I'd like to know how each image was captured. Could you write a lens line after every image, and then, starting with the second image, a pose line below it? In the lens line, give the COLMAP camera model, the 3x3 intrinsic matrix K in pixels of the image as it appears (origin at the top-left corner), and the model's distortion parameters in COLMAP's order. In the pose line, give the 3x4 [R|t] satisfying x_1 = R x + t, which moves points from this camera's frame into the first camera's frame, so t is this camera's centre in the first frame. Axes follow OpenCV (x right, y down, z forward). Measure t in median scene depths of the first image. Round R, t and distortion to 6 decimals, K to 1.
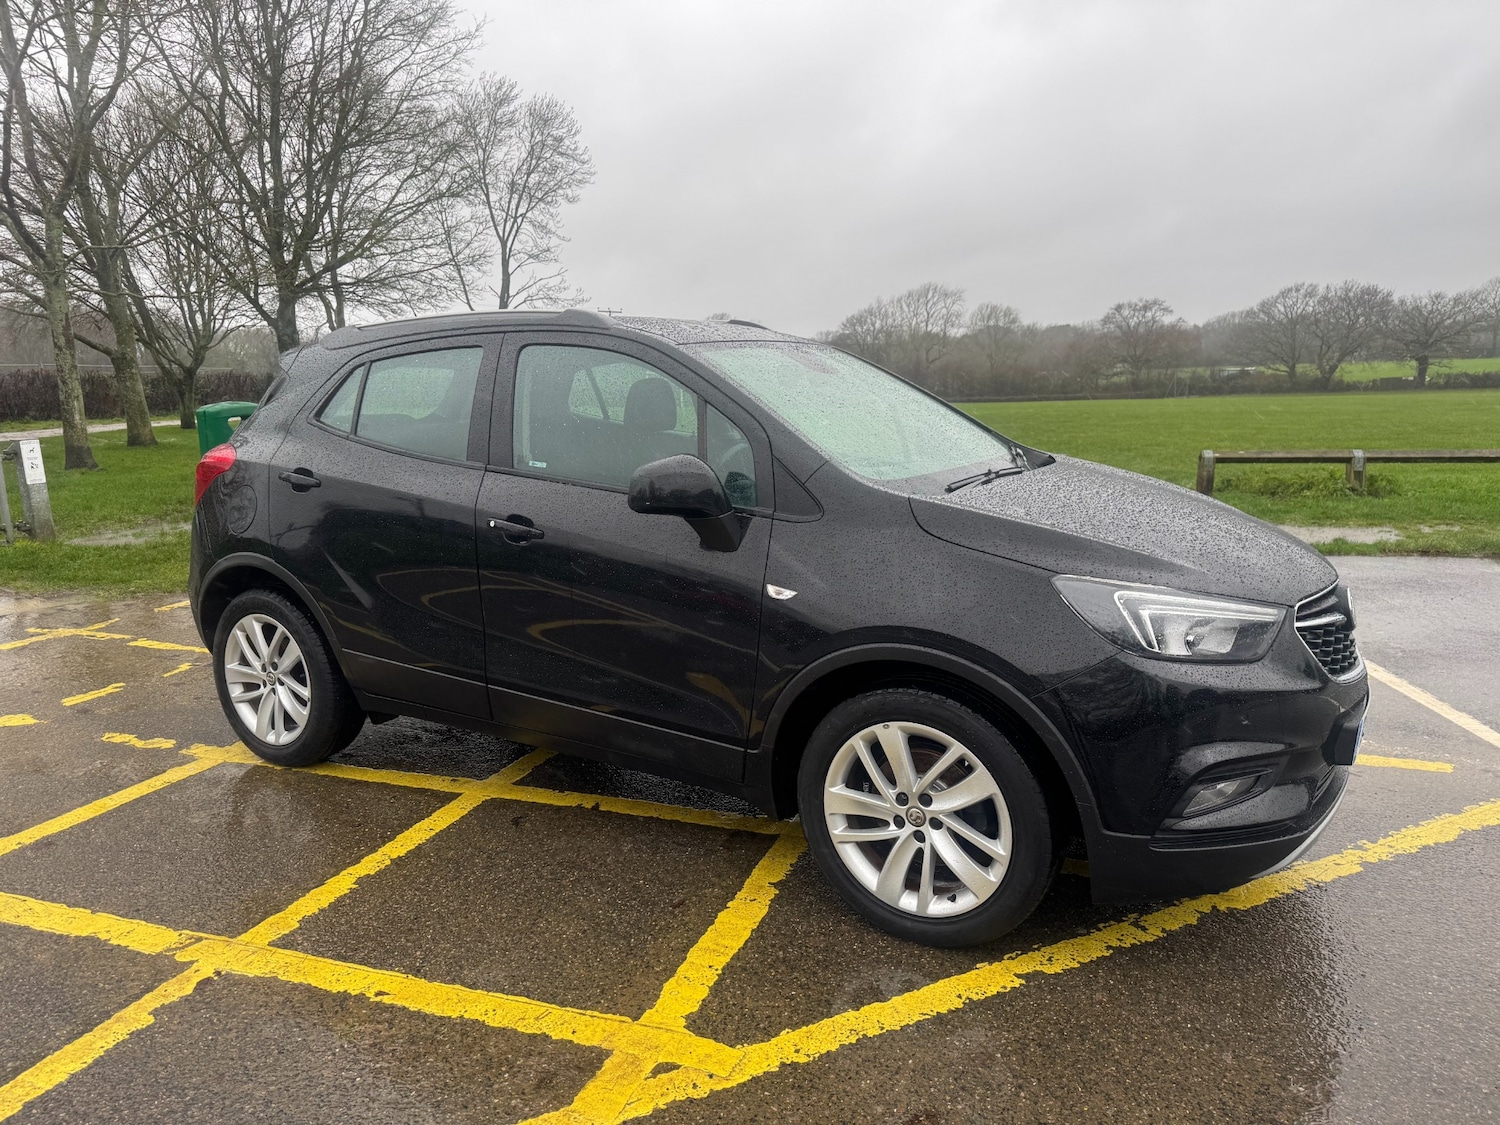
lens RADIAL K [[1055.7, 0, 747.0], [0, 1055.7, 557.0], [0, 0, 1]] dist [0.045453, -0.056645]
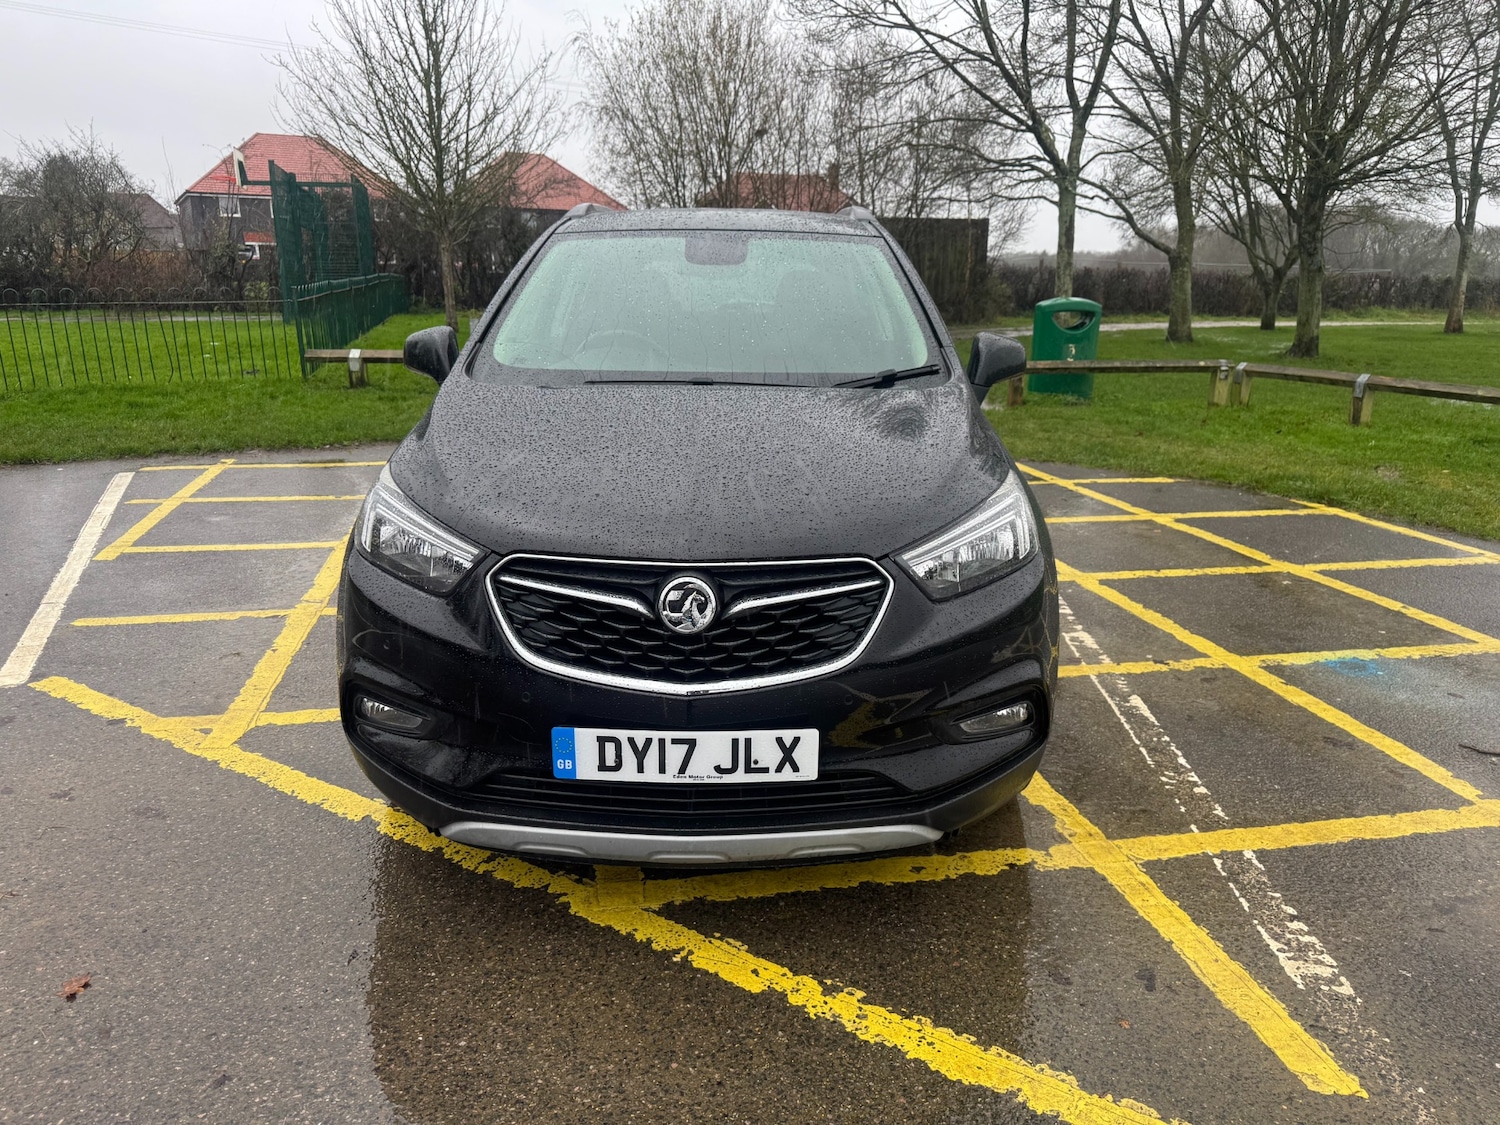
lens RADIAL K [[1055.7, 0, 750.6], [0, 1055.7, 557.0], [0, 0, 1]] dist [0.045453, -0.056645]
pose [[0.508697, 0.238473, -0.827259, 1.141873], [-0.164438, 0.970096, 0.178533, -0.115092], [0.845096, 0.045214, 0.532699, 0.641799]]
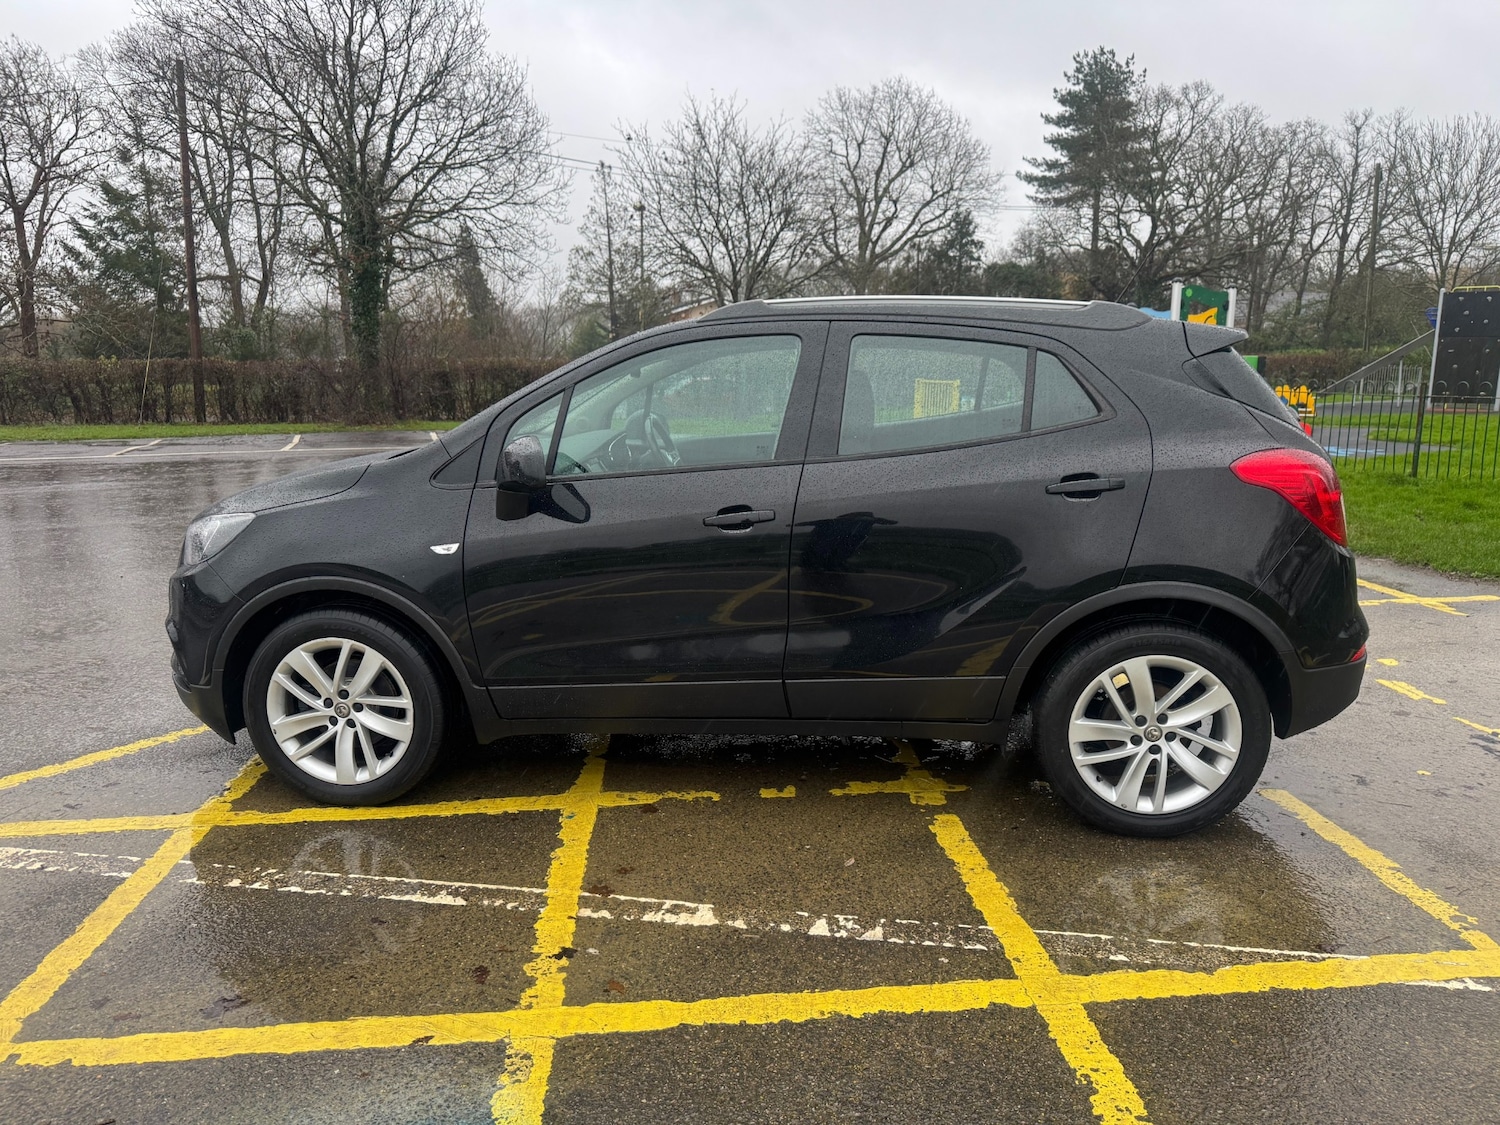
lens RADIAL K [[1055.7, 0, 749.1], [0, 1055.7, 573.8], [0, 0, 1]] dist [0.045453, -0.056645]
pose [[-0.906632, 0.100795, -0.409706, 0.505489], [-0.057740, 0.932269, 0.357128, -0.461070], [0.417953, 0.347440, -0.839405, 2.540363]]
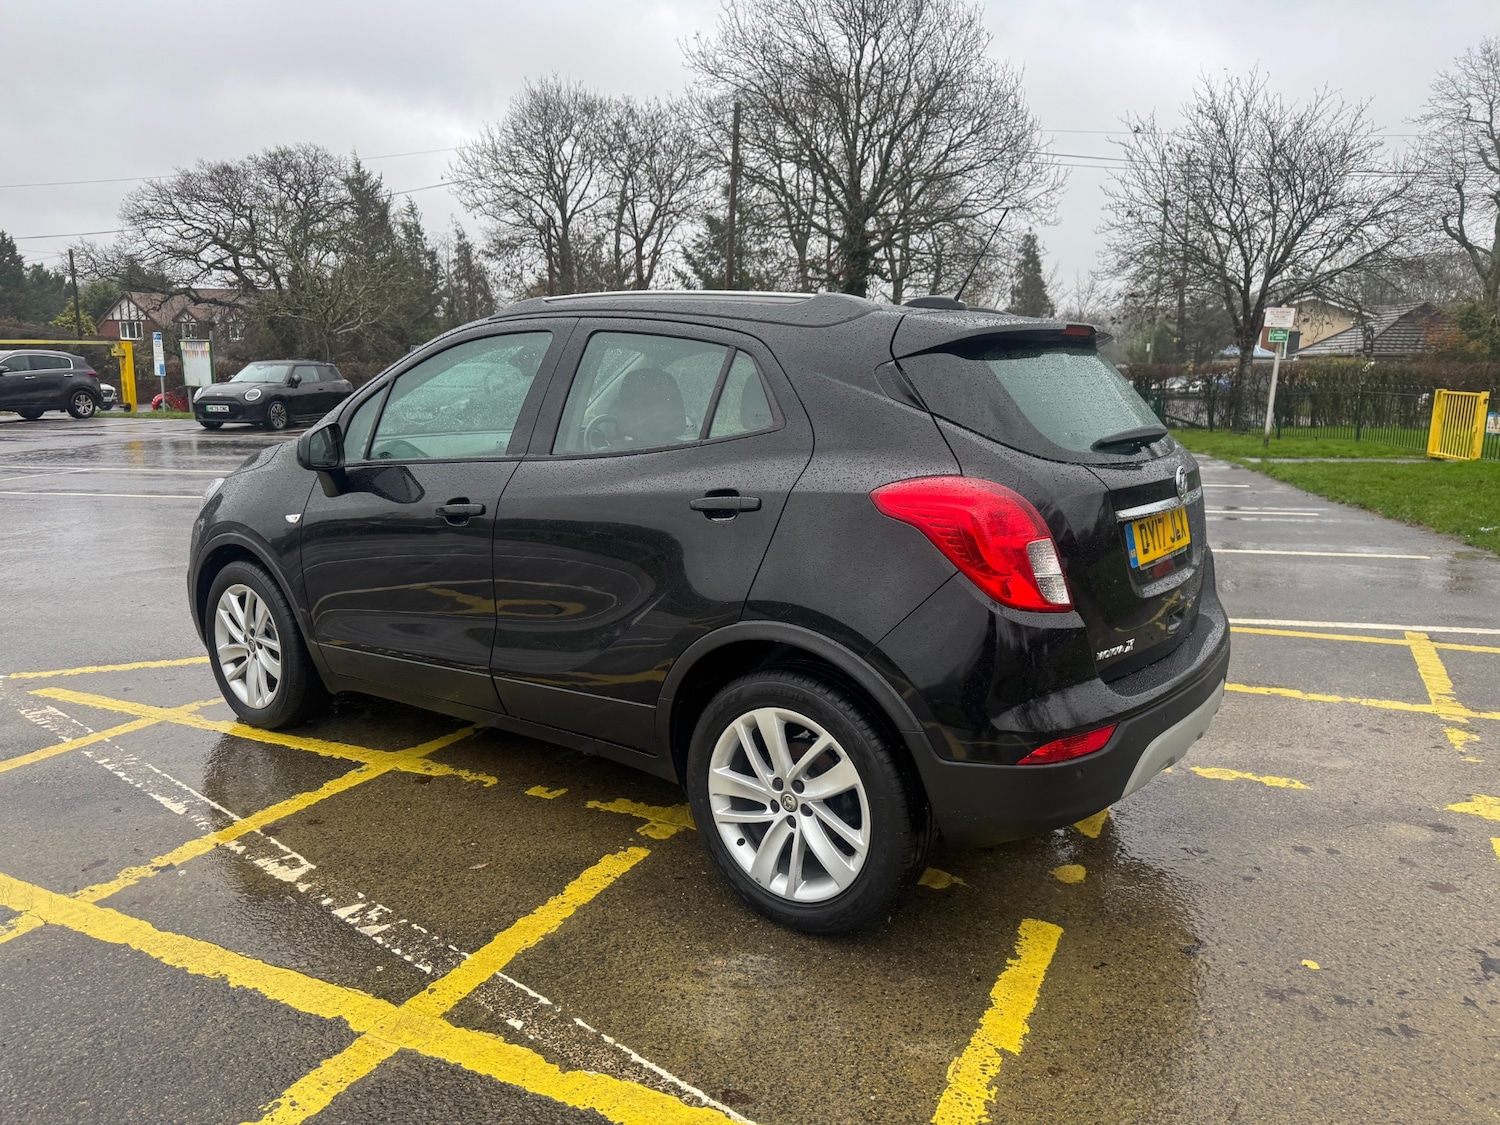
lens RADIAL K [[1055.7, 0, 738.0], [0, 1055.7, 560.4], [0, 0, 1]] dist [0.045453, -0.056645]
pose [[-0.994137, -0.008576, 0.107789, -0.362847], [0.029591, 0.937218, 0.347487, -0.457049], [-0.104002, 0.348640, -0.931469, 2.637630]]
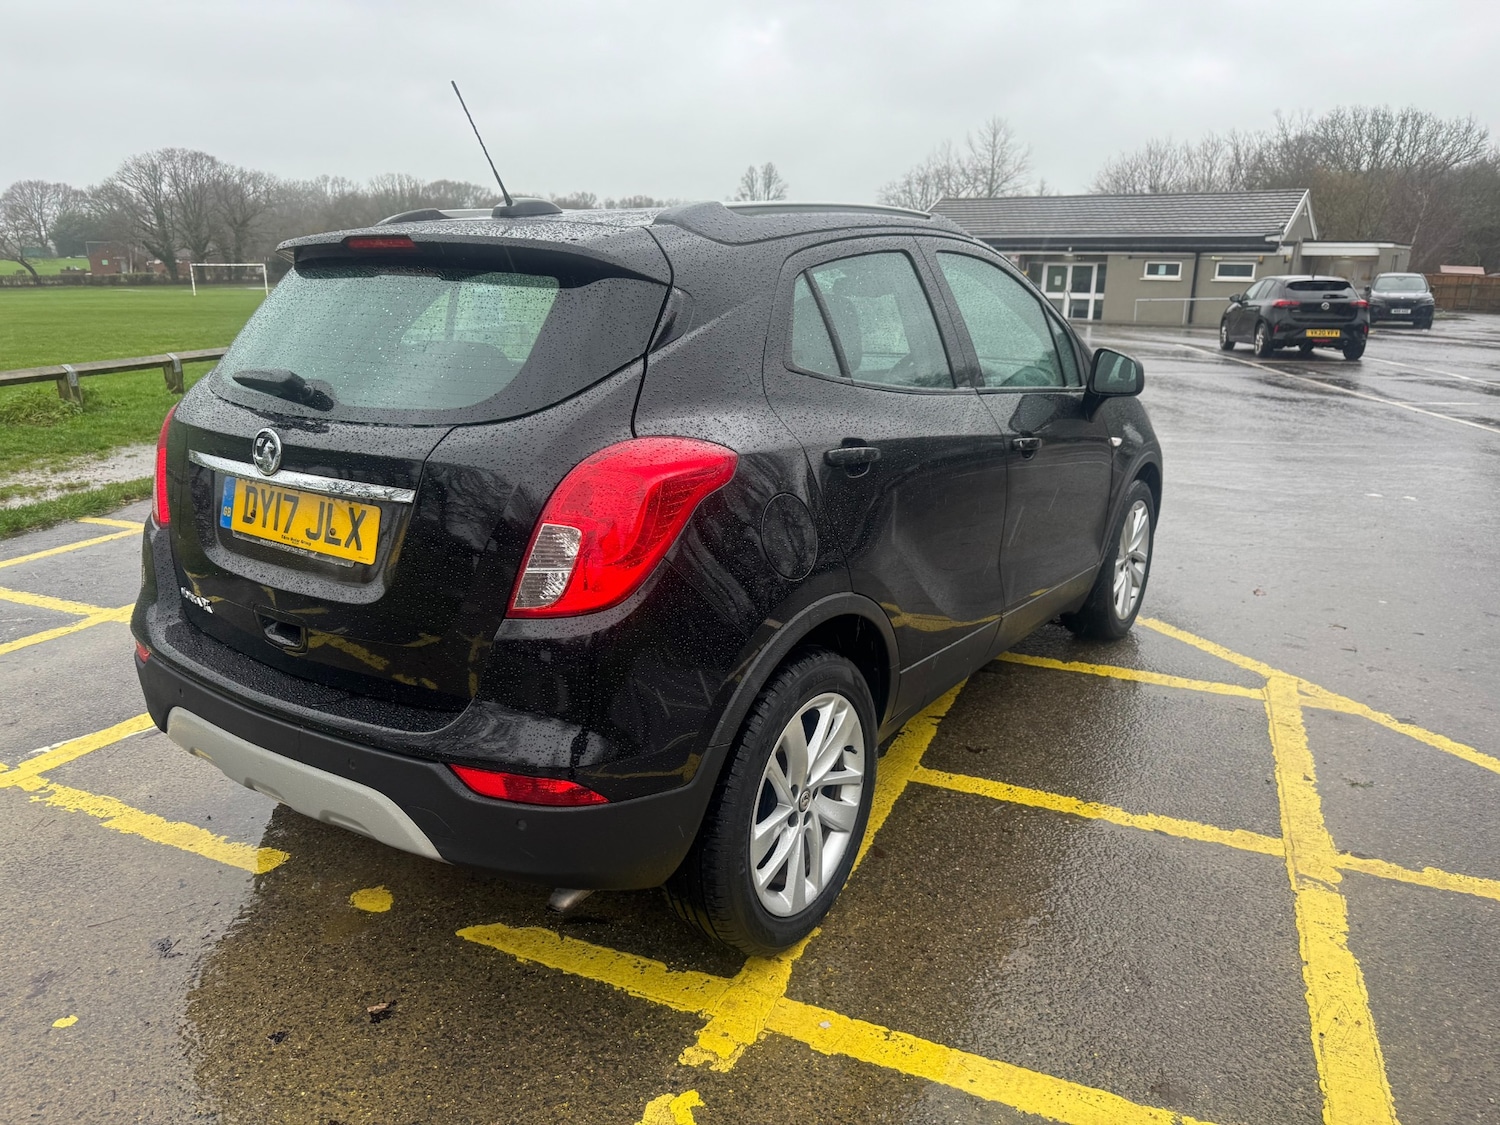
lens RADIAL K [[1055.7, 0, 742.8], [0, 1055.7, 558.8], [0, 0, 1]] dist [0.045453, -0.056645]
pose [[0.063301, -0.247314, 0.966866, -1.348555], [0.165901, 0.957936, 0.234168, -0.221518], [-0.984109, 0.145581, 0.101667, 1.295164]]
